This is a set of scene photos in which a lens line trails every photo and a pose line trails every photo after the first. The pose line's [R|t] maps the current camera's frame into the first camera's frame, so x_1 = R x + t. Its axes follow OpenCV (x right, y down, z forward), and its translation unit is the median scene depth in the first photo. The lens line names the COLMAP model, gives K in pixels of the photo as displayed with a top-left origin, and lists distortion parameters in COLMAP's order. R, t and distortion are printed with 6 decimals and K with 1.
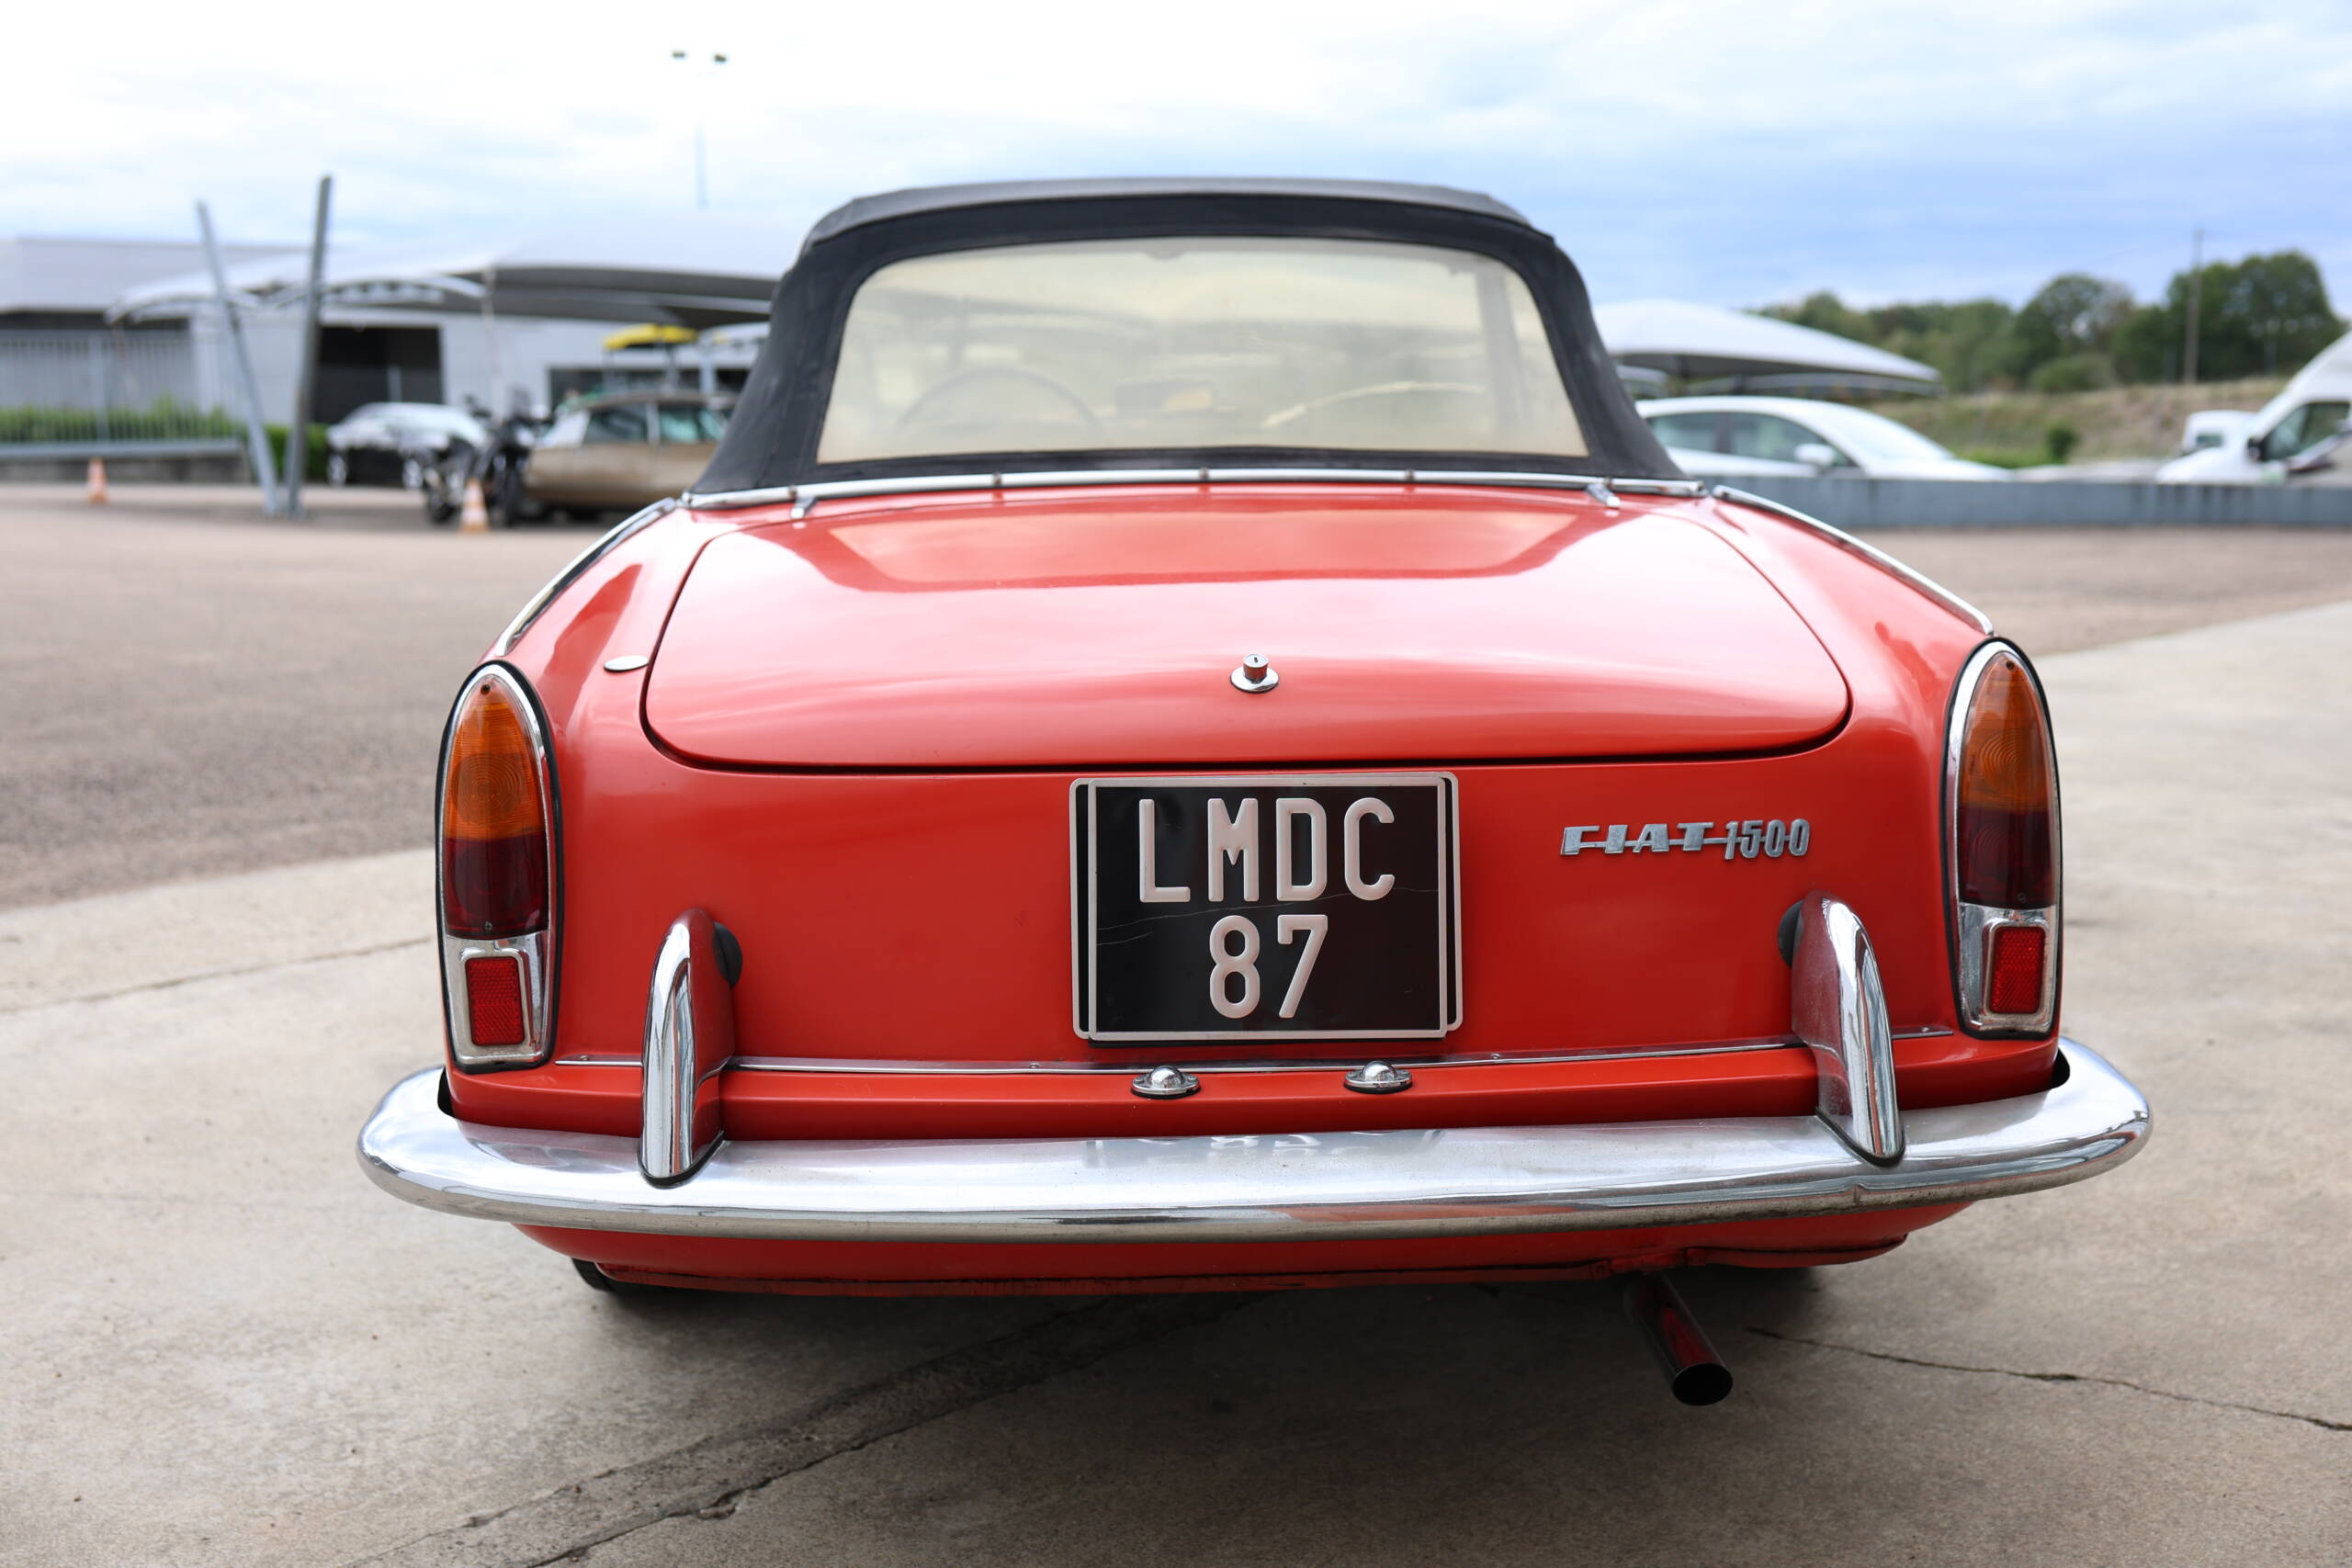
lens RADIAL K [[2469.3, 0, 1176.0], [0, 2469.3, 784.0], [0, 0, 1]] dist [0.074107, -0.033304]
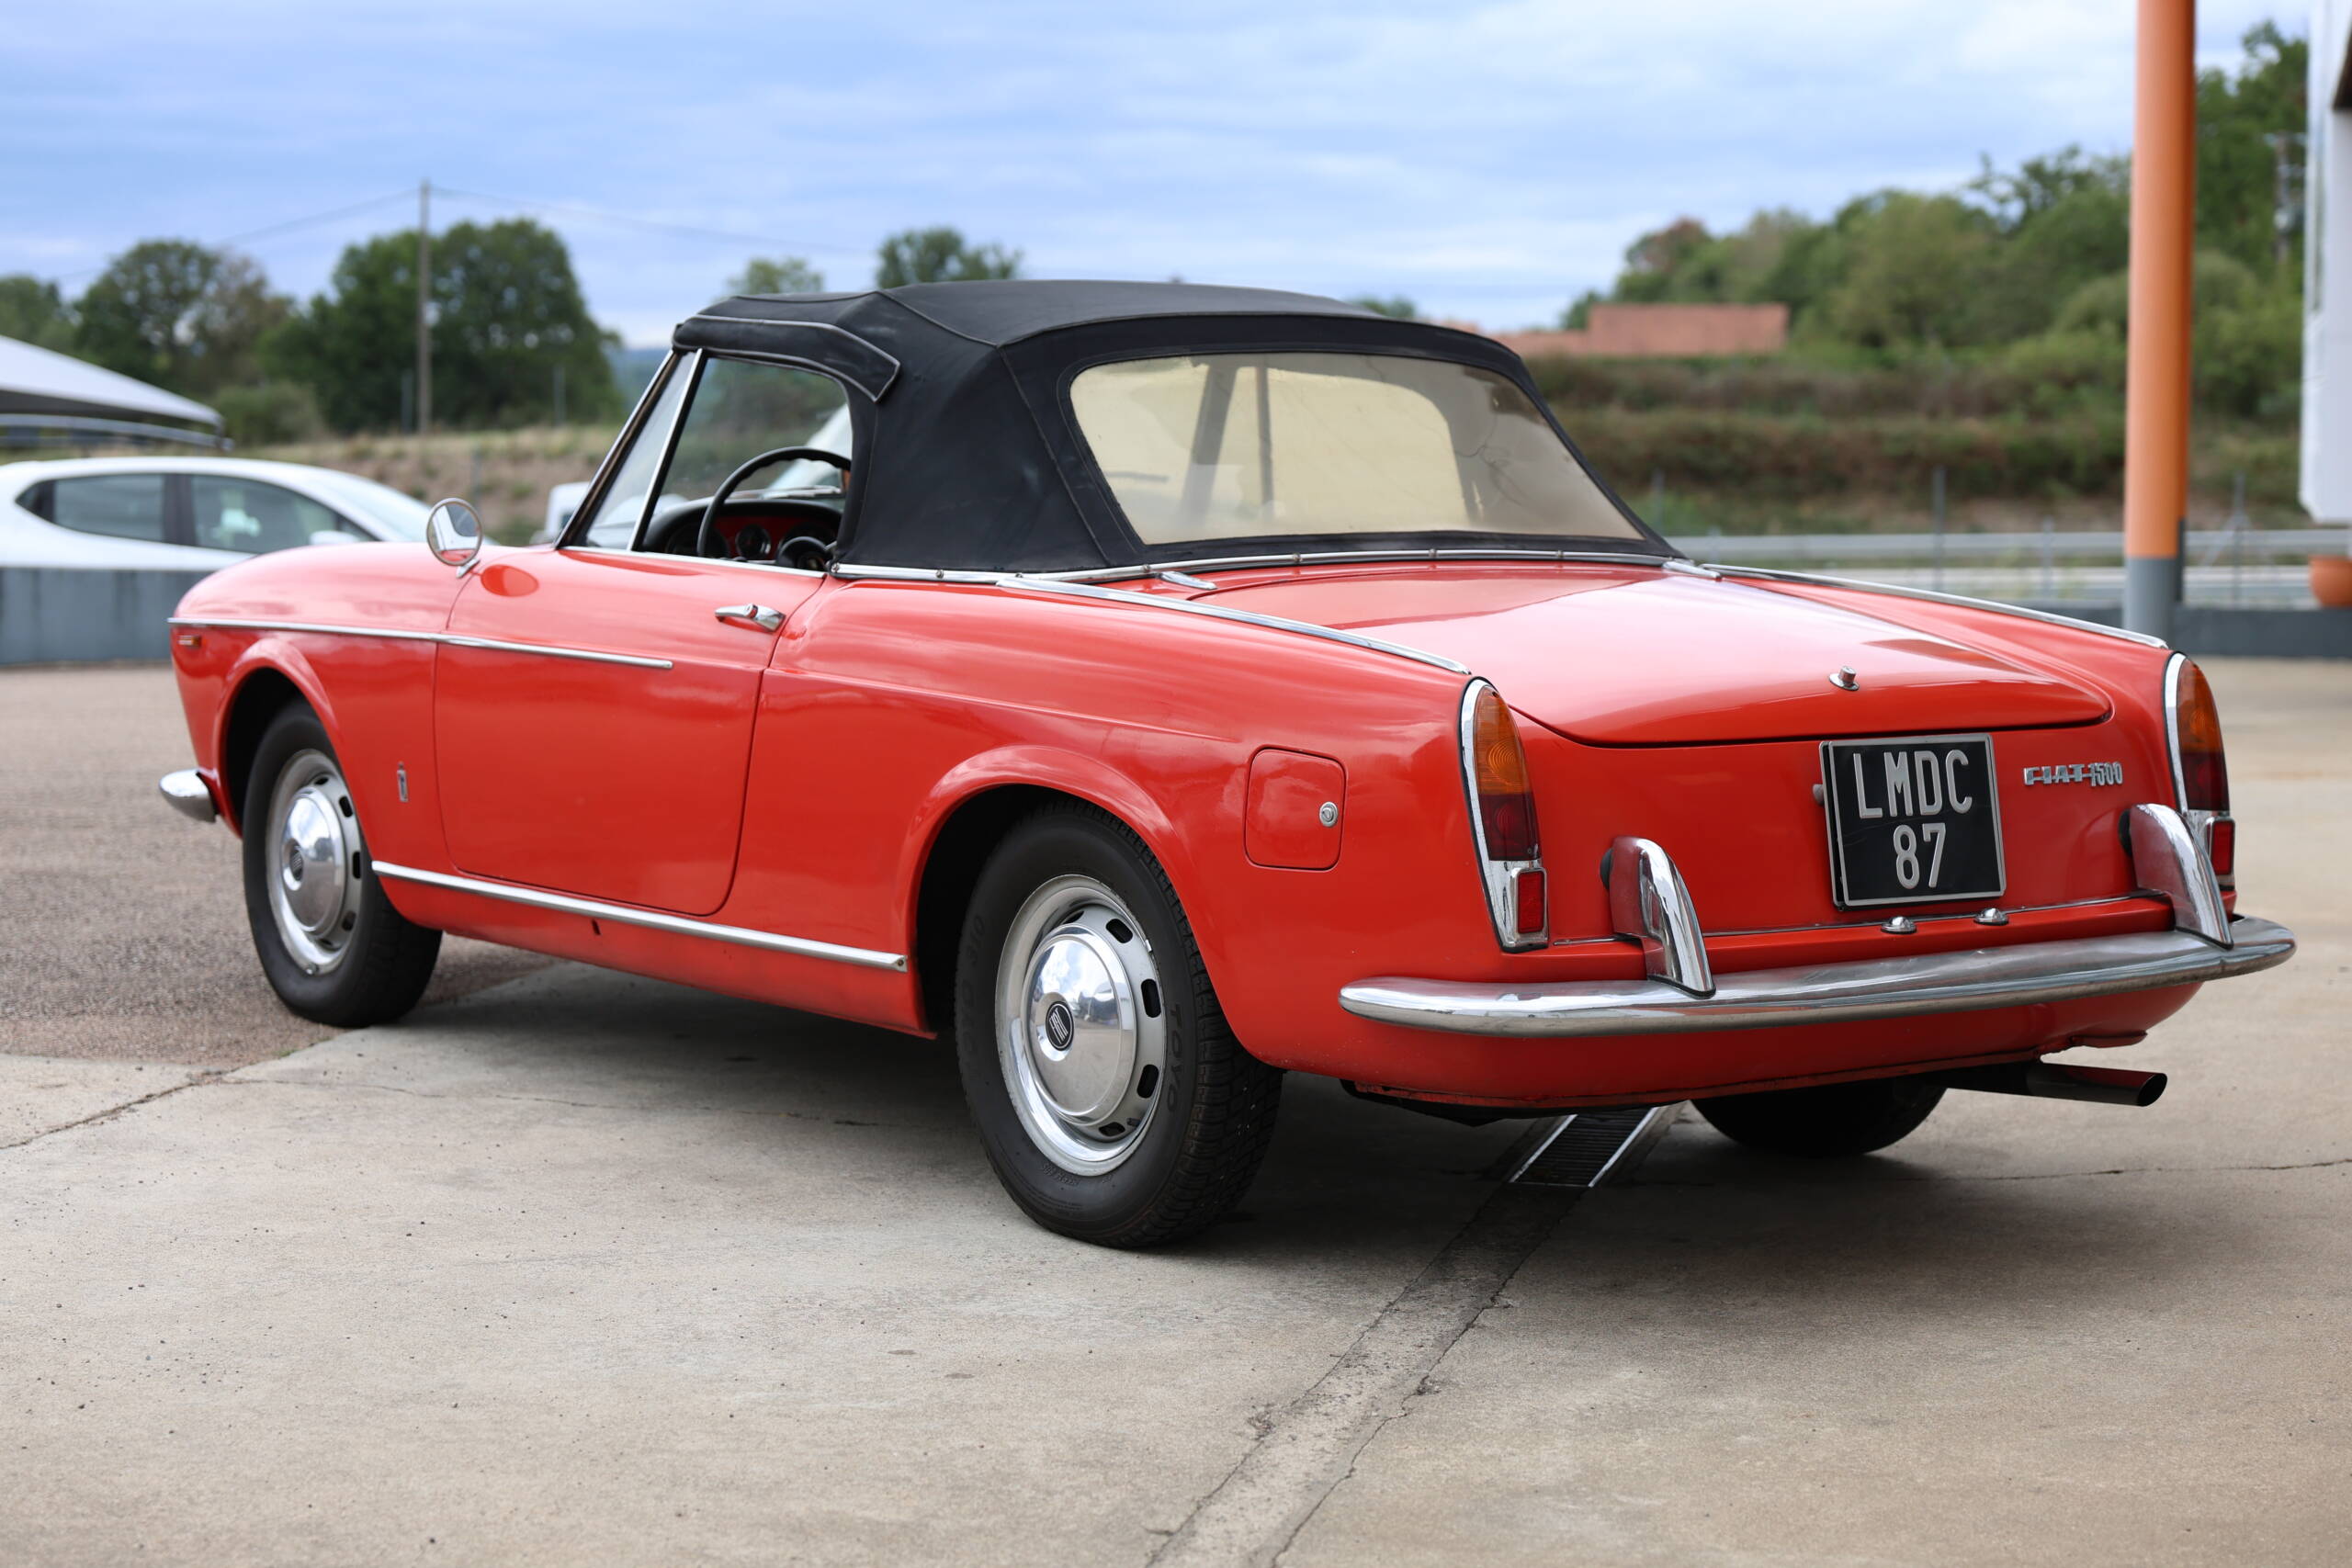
lens RADIAL K [[4475.2, 0, 1176.0], [0, 4475.2, 784.0], [0, 0, 1]] dist [-0.067418, 0.004702]
pose [[0.848318, -0.034217, 0.528380, -1.581686], [0.075643, 0.995506, -0.056979, 0.129738], [-0.524055, 0.088305, 0.847094, -1.000984]]
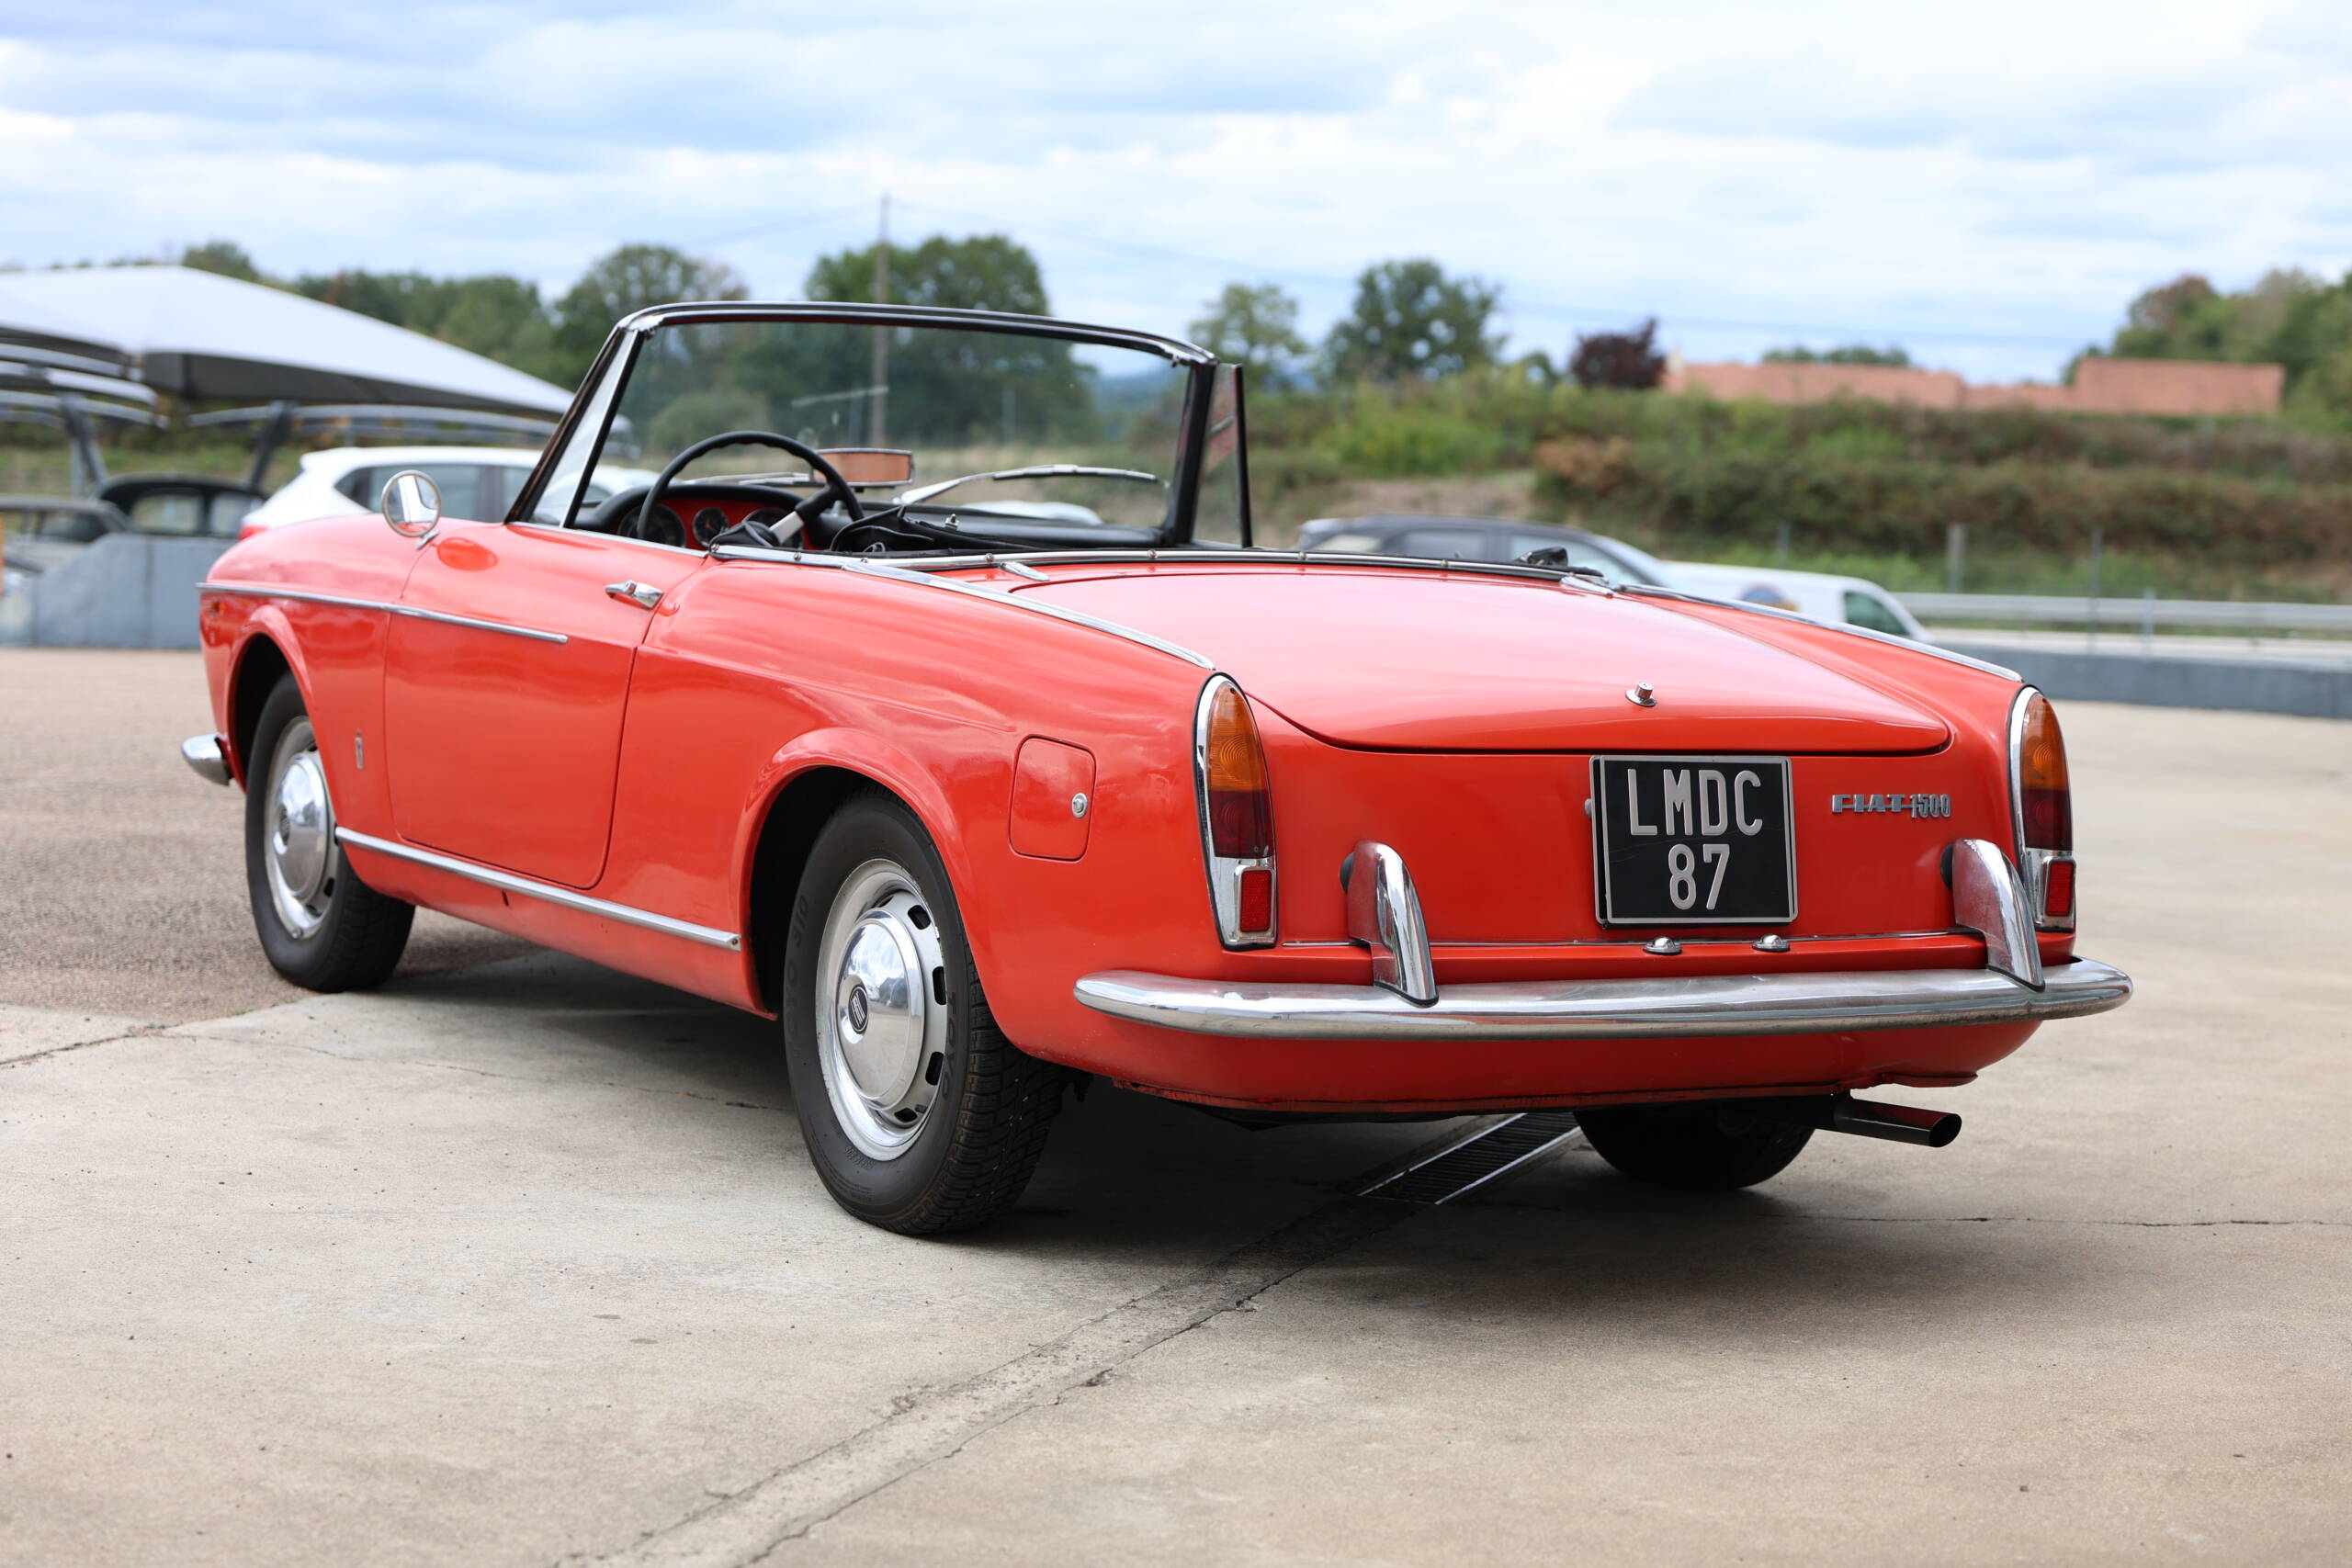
lens RADIAL K [[4555.7, 0, 1131.6], [0, 4555.7, 858.0], [0, 0, 1]] dist [-0.039086, -0.098956]
pose [[0.902081, 0.002760, 0.431558, -1.277074], [0.023189, 0.998225, -0.054857, 0.176464], [-0.430943, 0.059493, 0.900416, -1.203637]]
